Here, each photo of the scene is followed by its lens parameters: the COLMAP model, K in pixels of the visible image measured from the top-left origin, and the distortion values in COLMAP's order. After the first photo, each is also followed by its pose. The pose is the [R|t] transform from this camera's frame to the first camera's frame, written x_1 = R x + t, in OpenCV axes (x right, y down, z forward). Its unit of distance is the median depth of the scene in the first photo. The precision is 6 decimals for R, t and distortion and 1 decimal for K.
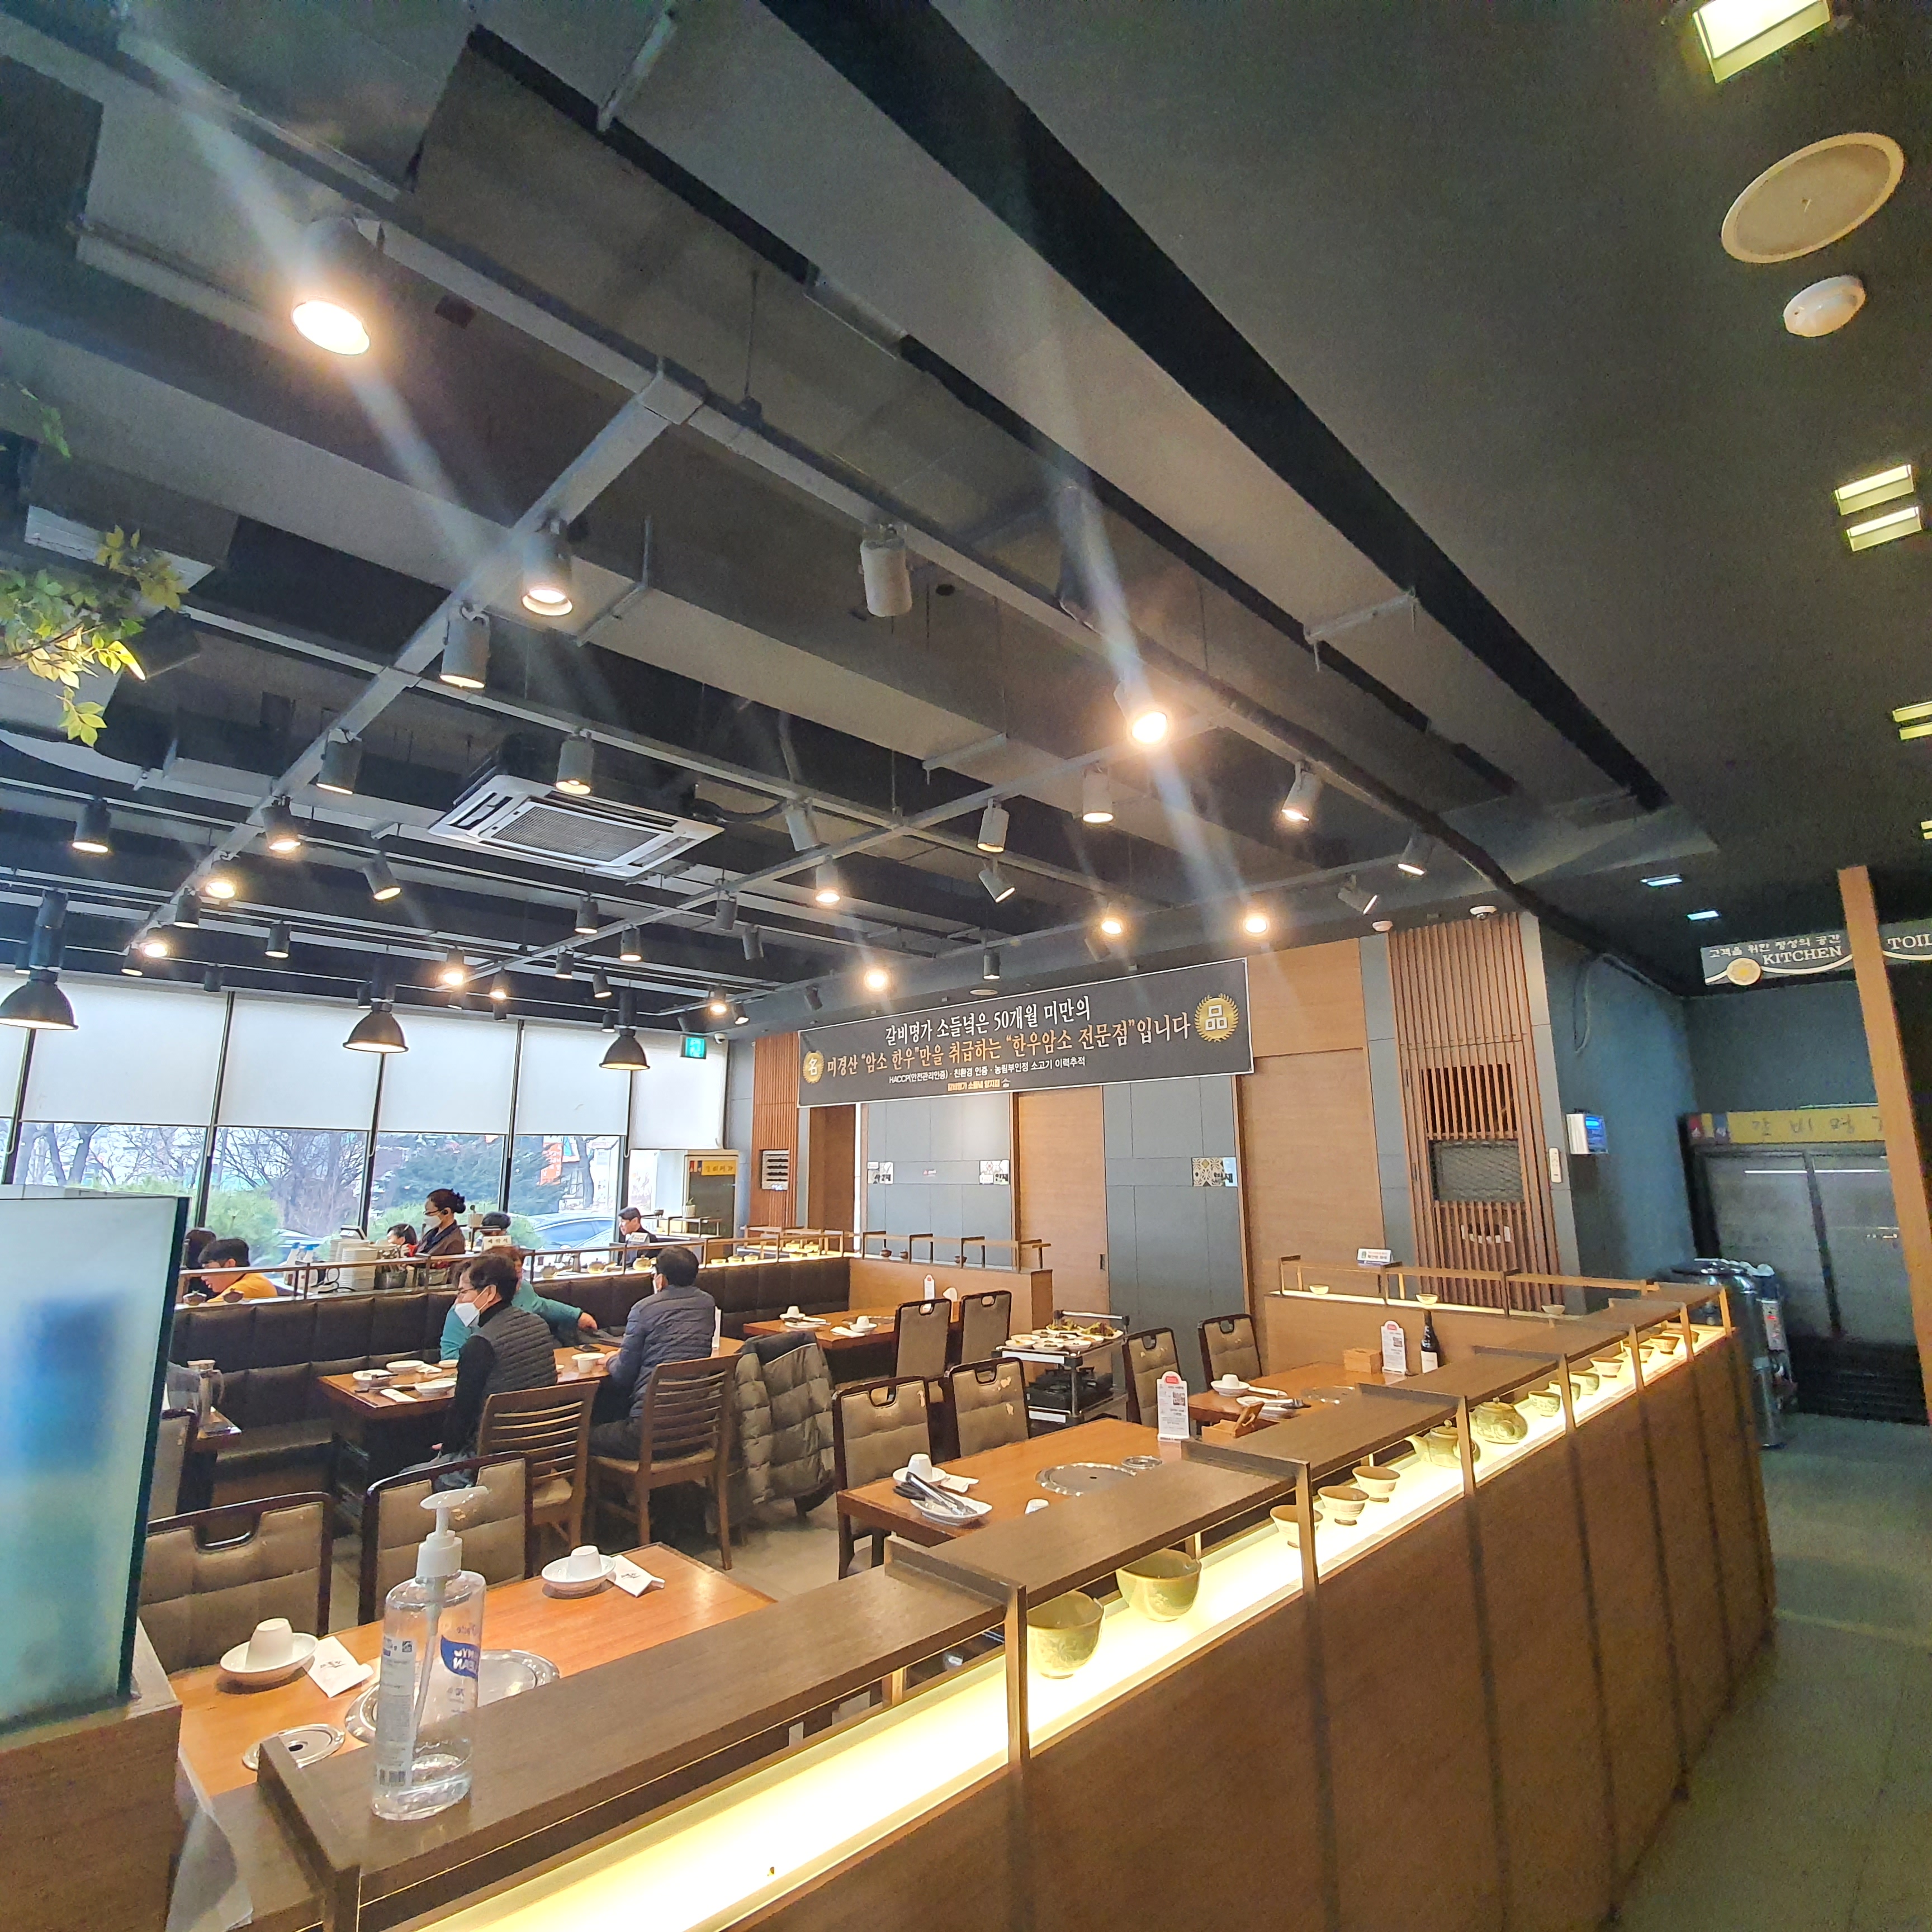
lens RADIAL K [[1039.2, 0, 963.6], [0, 1039.2, 969.1], [0, 0, 1]] dist [-0.000273, -0.000005]
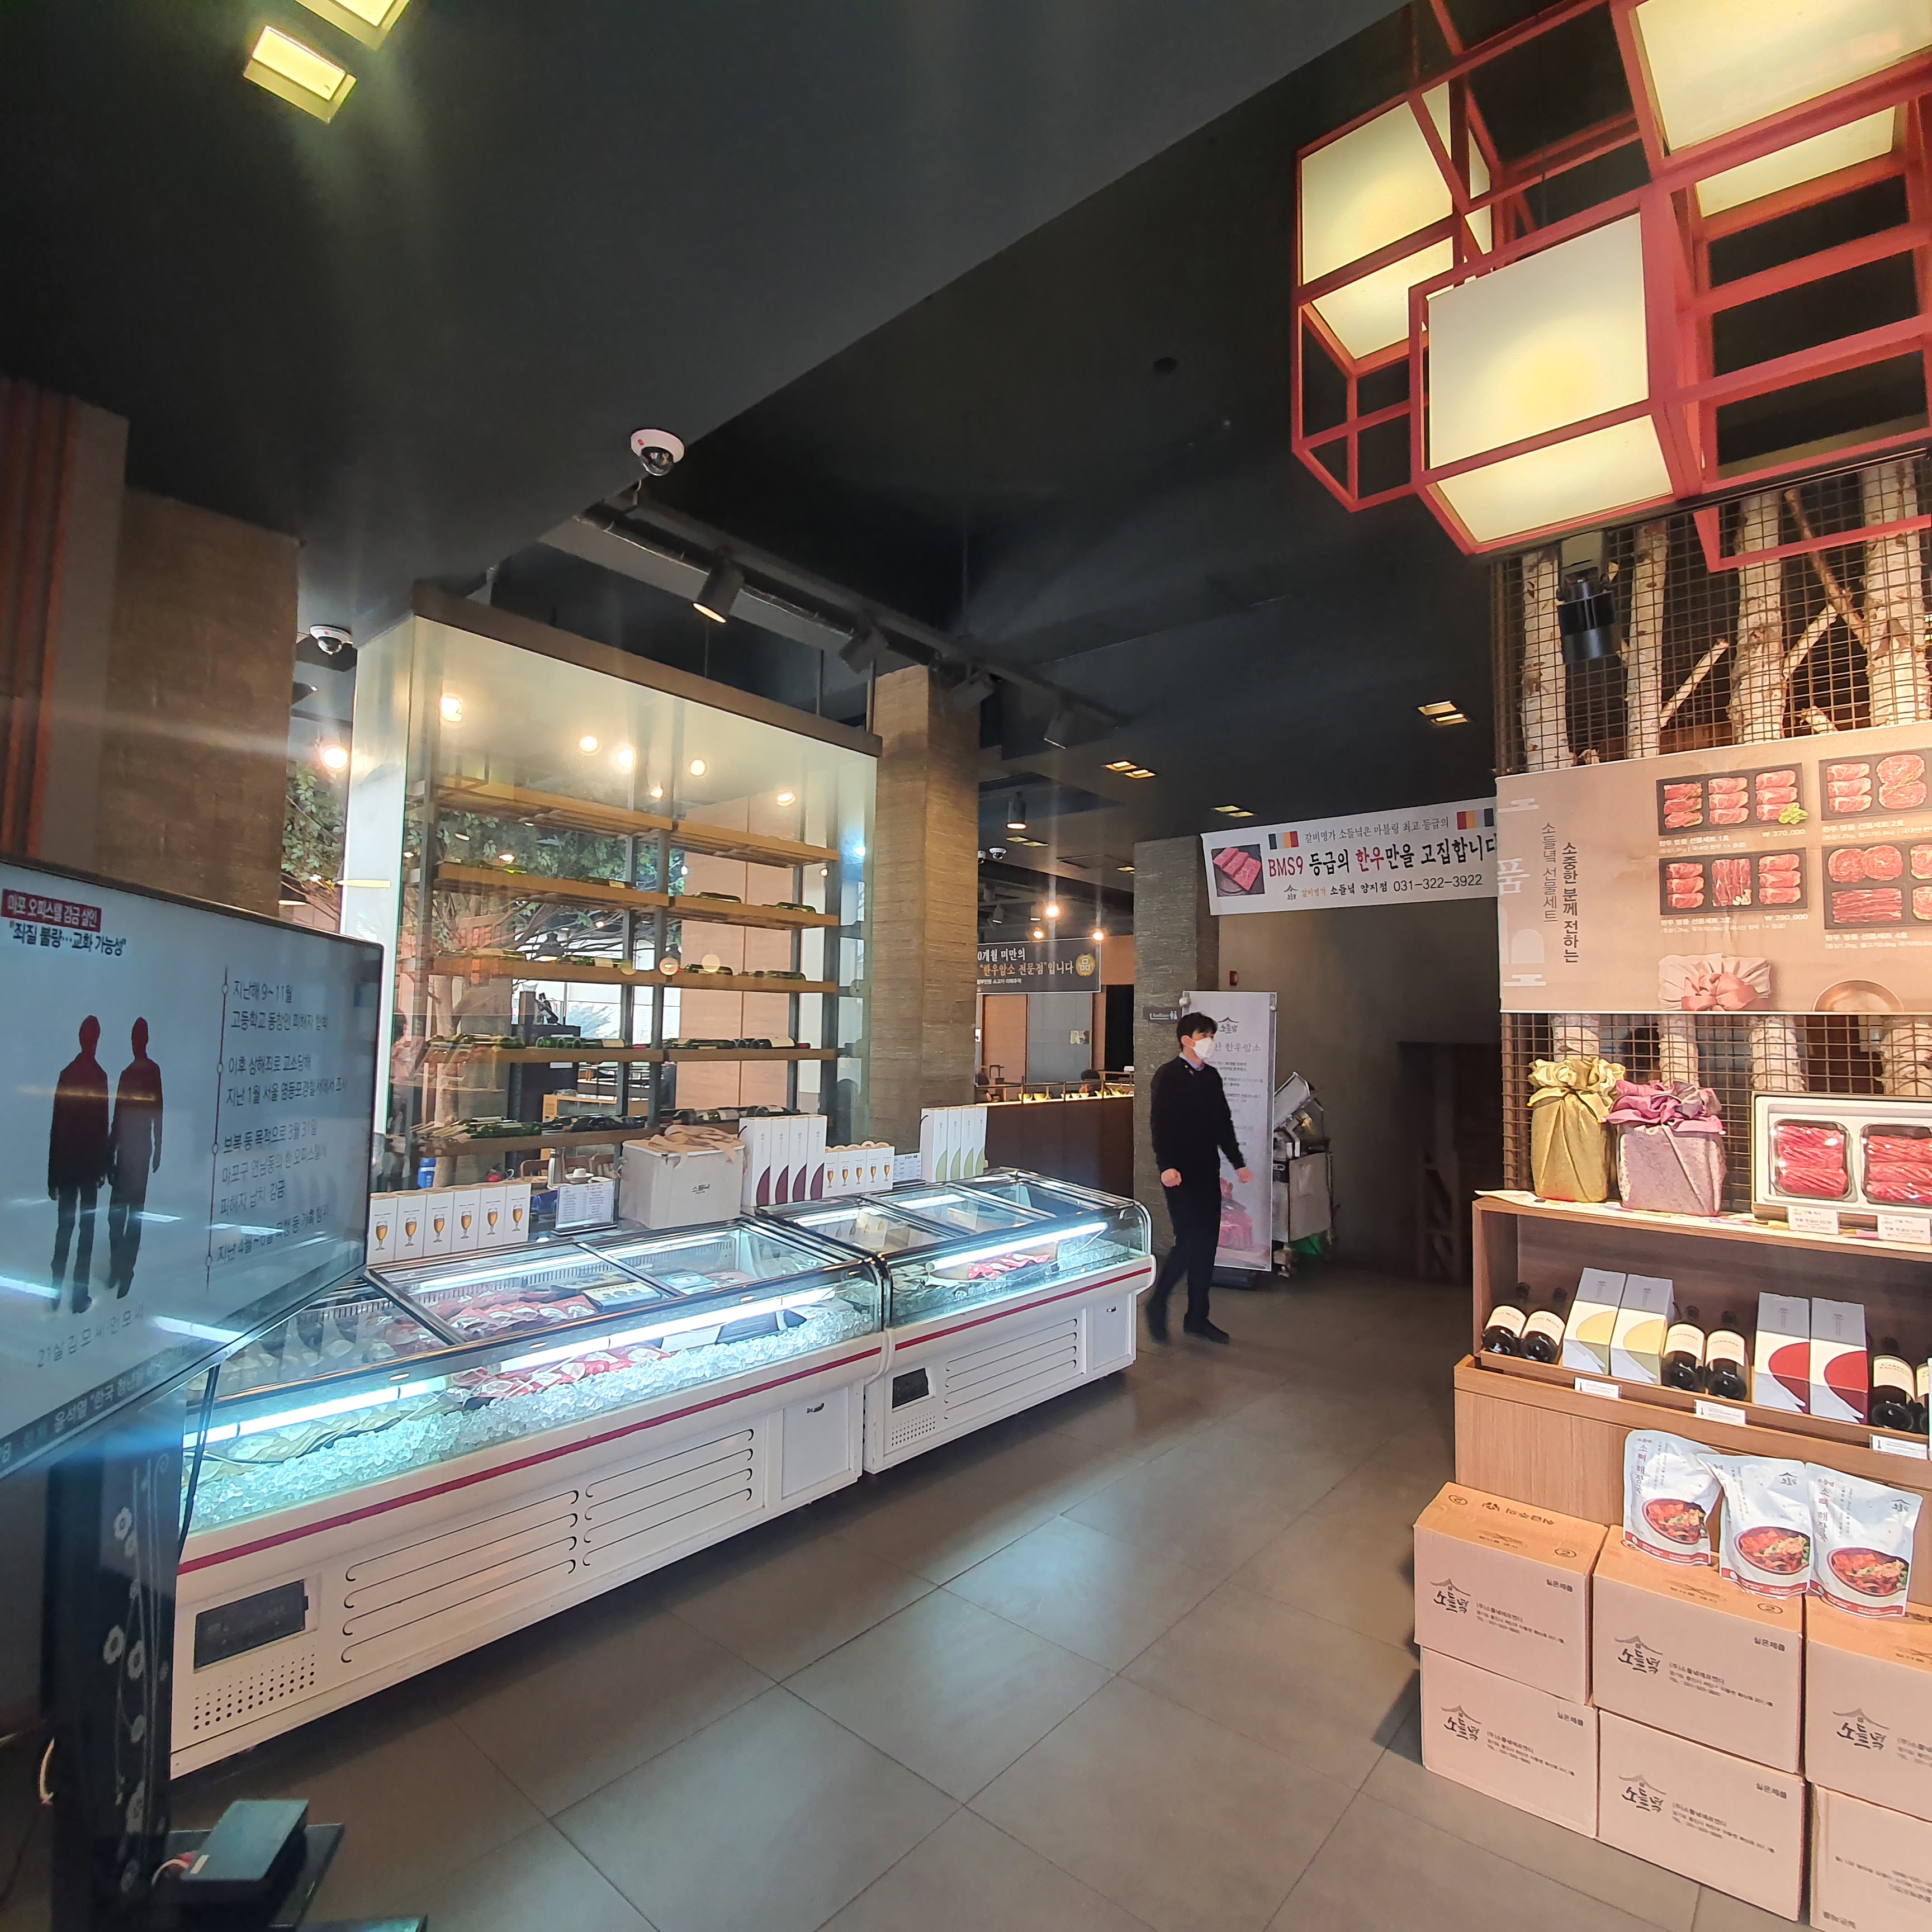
lens RADIAL K [[1039.2, 0, 968.6], [0, 1039.2, 967.4], [0, 0, 1]] dist [-0.000273, -0.000005]
pose [[0.995917, 0.032038, 0.084399, -0.145583], [-0.043168, 0.990103, 0.133537, -0.190346], [-0.079285, -0.136635, 0.987444, -0.913036]]
